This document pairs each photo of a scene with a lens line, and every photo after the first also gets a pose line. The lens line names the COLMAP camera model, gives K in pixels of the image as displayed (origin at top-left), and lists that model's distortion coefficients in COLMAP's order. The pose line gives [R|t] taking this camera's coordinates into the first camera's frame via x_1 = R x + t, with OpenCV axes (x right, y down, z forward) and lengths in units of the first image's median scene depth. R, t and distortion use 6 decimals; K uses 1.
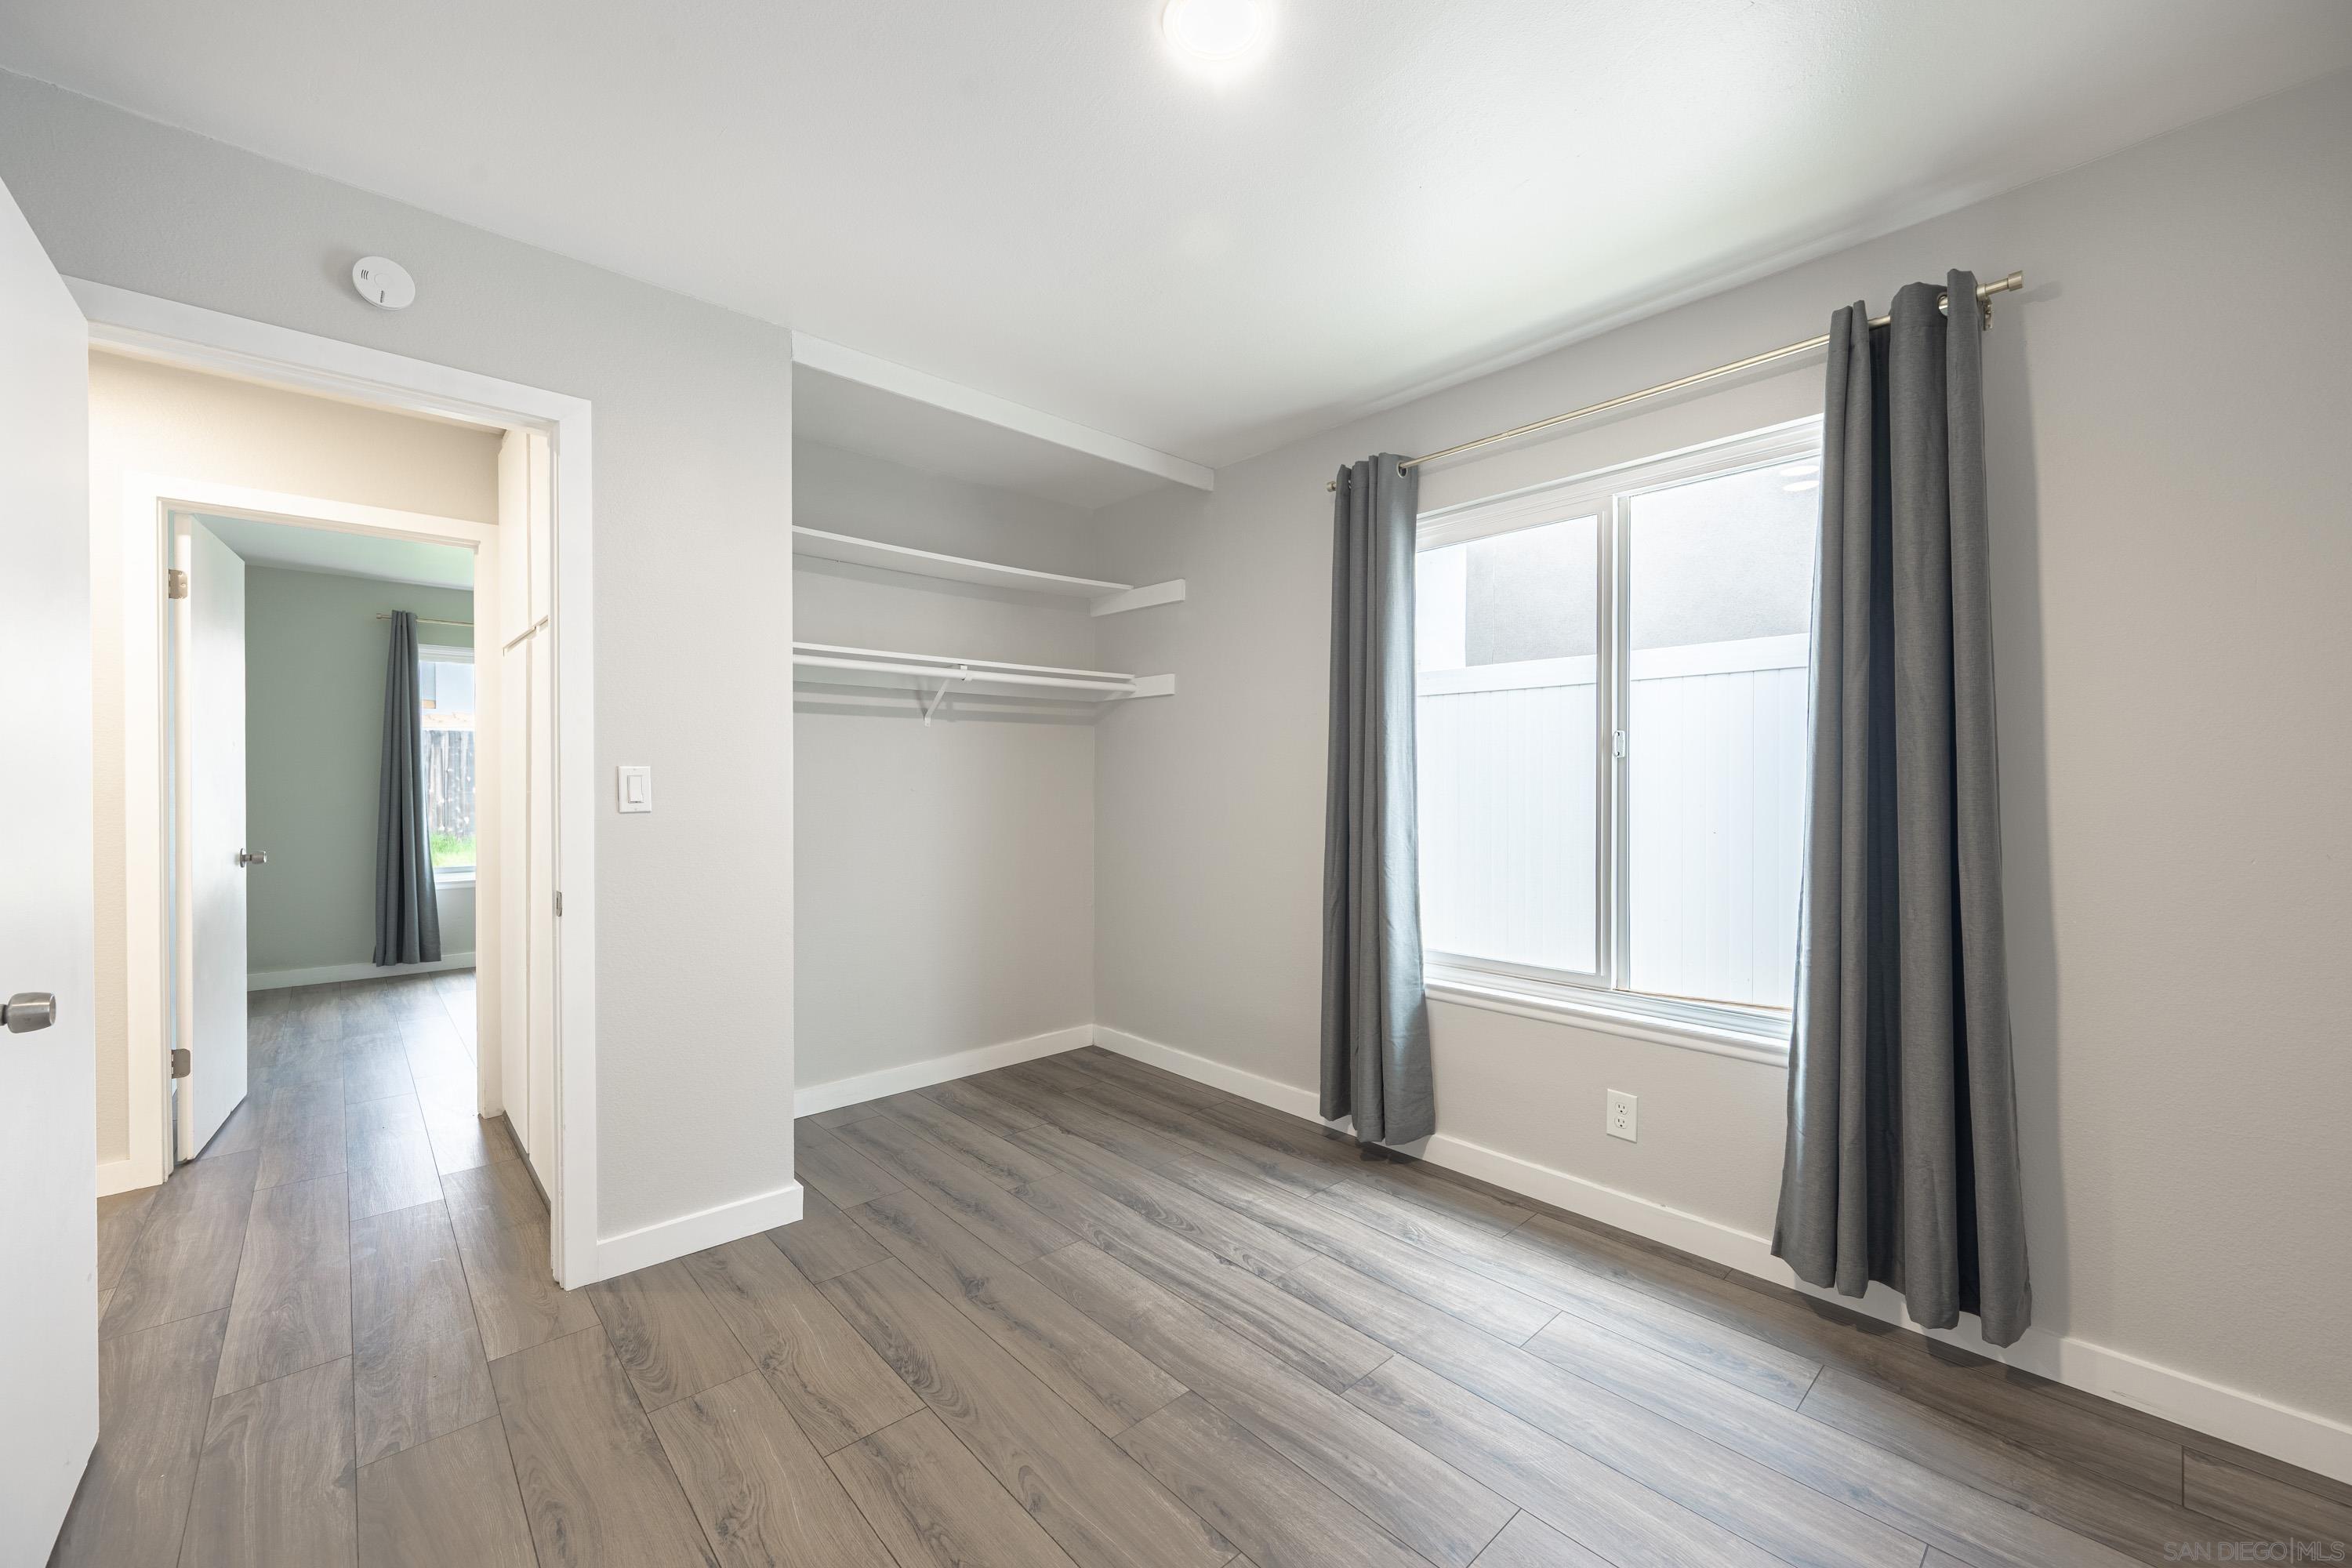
lens RADIAL K [[925.9, 0, 1169.1], [0, 925.9, 775.9], [0, 0, 1]] dist [0.001946, -0.000061]
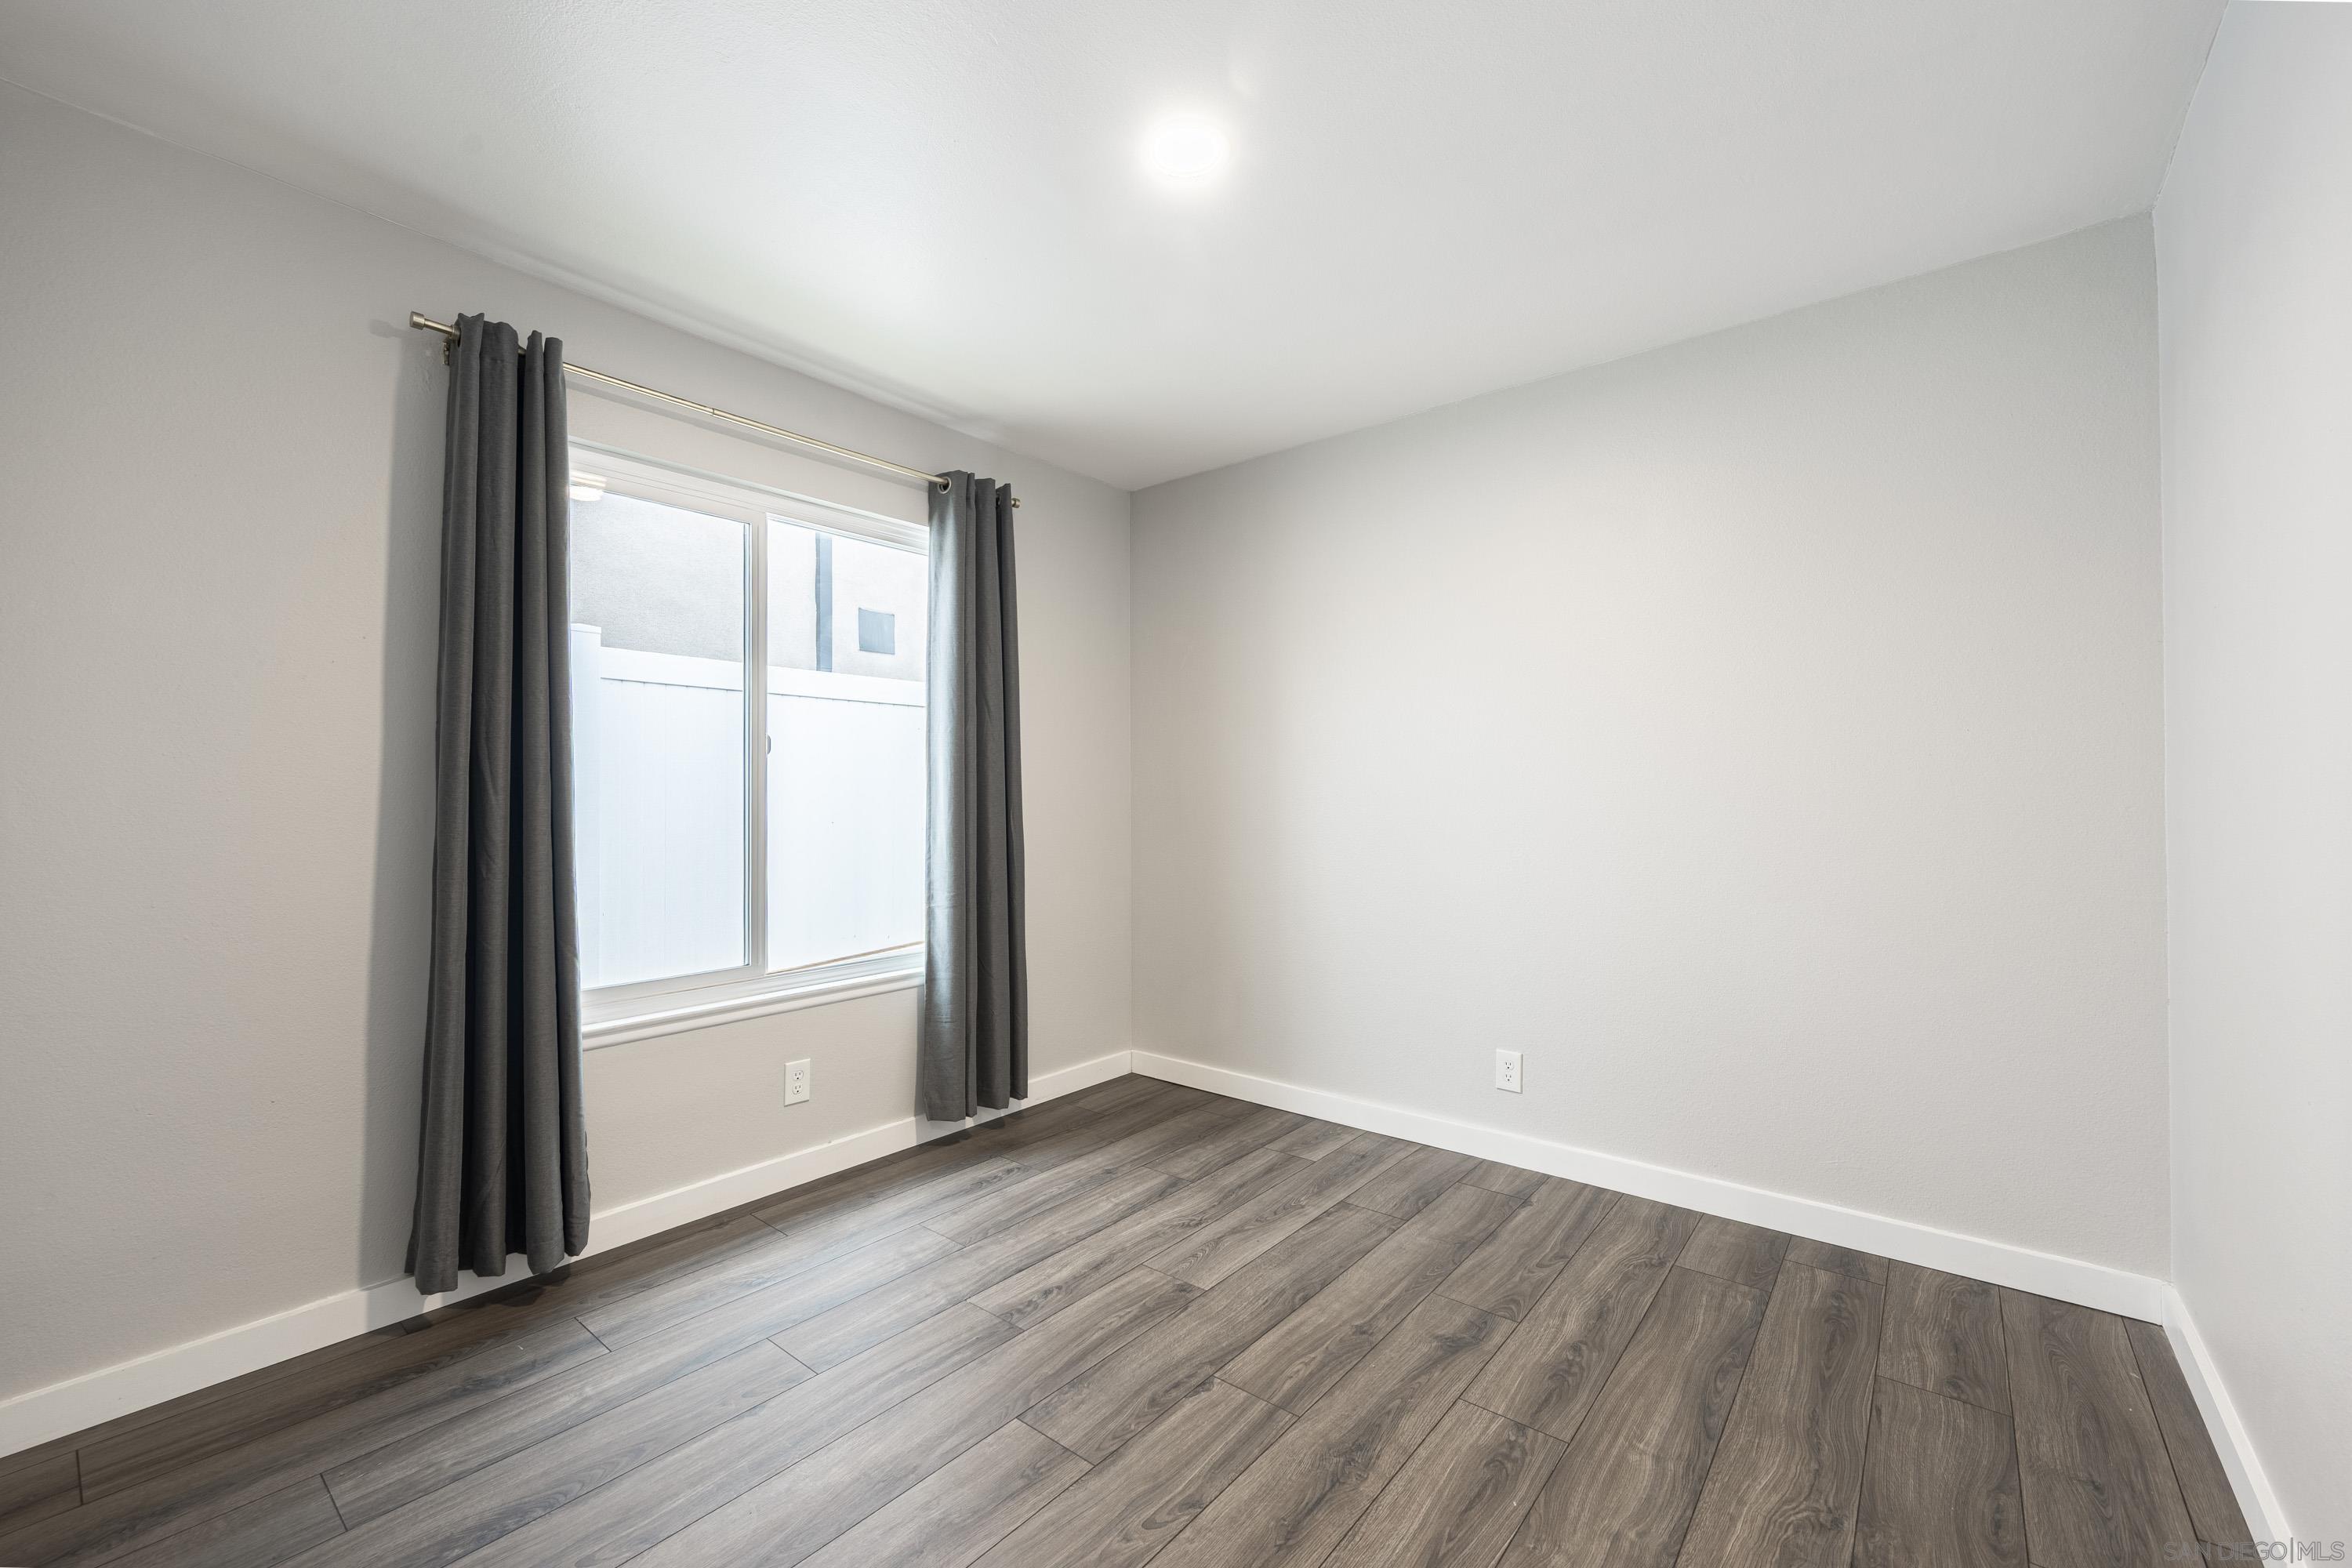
lens RADIAL K [[925.9, 0, 1187.3], [0, 925.9, 793.2], [0, 0, 1]] dist [0.001946, -0.000061]
pose [[-0.147554, 0.001922, 0.989052, -0.678521], [-0.003918, 0.999989, -0.002528, 0.019079], [-0.989046, -0.004248, -0.147545, 0.700061]]
